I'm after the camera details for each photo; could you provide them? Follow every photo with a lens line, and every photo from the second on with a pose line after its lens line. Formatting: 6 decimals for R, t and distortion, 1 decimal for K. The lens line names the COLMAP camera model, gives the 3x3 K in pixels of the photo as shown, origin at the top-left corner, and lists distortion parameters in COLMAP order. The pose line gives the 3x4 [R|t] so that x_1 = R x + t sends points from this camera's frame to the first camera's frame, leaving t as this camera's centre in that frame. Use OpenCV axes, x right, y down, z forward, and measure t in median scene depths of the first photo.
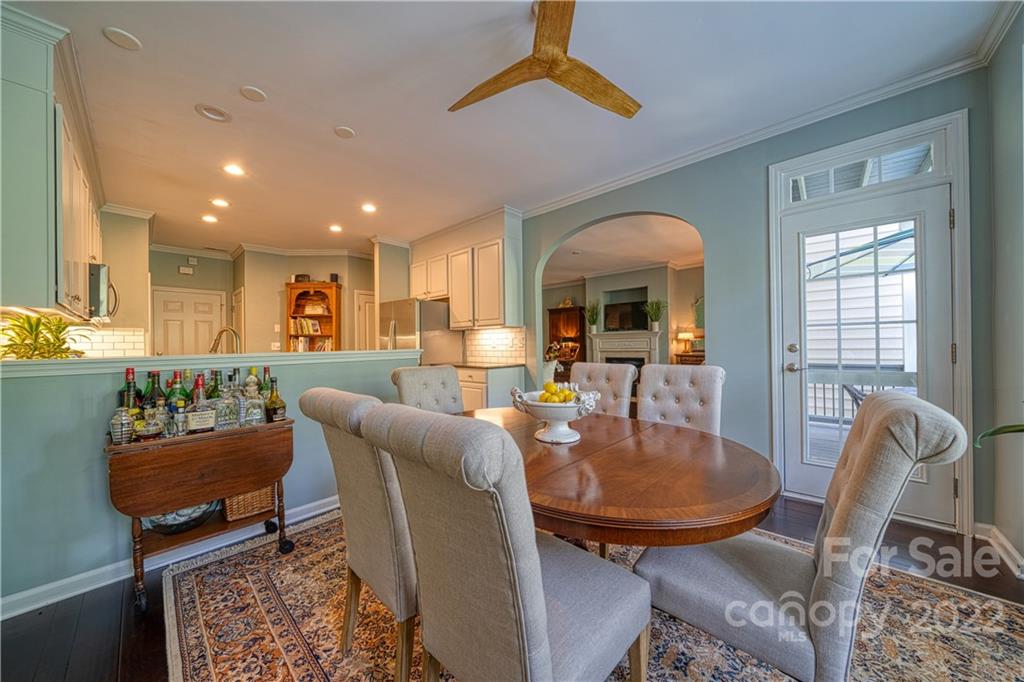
lens RADIAL K [[349.3, 0, 512.1], [0, 349.3, 345.0], [0, 0, 1]] dist [-0.013083, -0.000207]
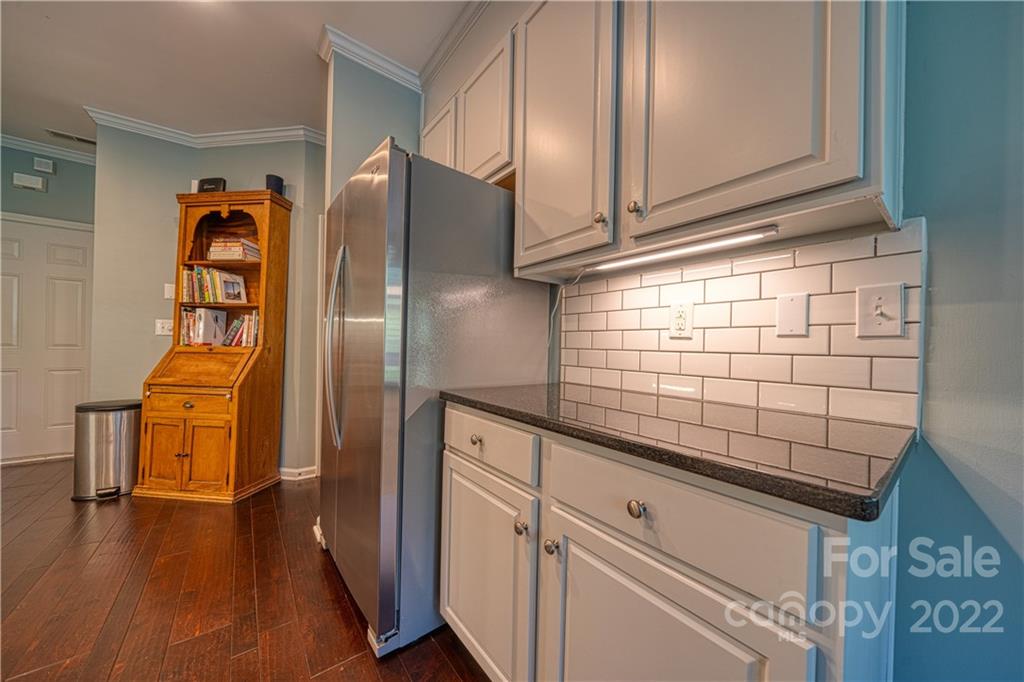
lens RADIAL K [[349.3, 0, 513.7], [0, 349.3, 344.4], [0, 0, 1]] dist [-0.013083, -0.000207]
pose [[0.984671, 0.030995, -0.171644, -0.108275], [-0.032028, 0.999482, -0.003252, 0.013981], [0.171455, 0.008700, 0.985154, 0.612716]]
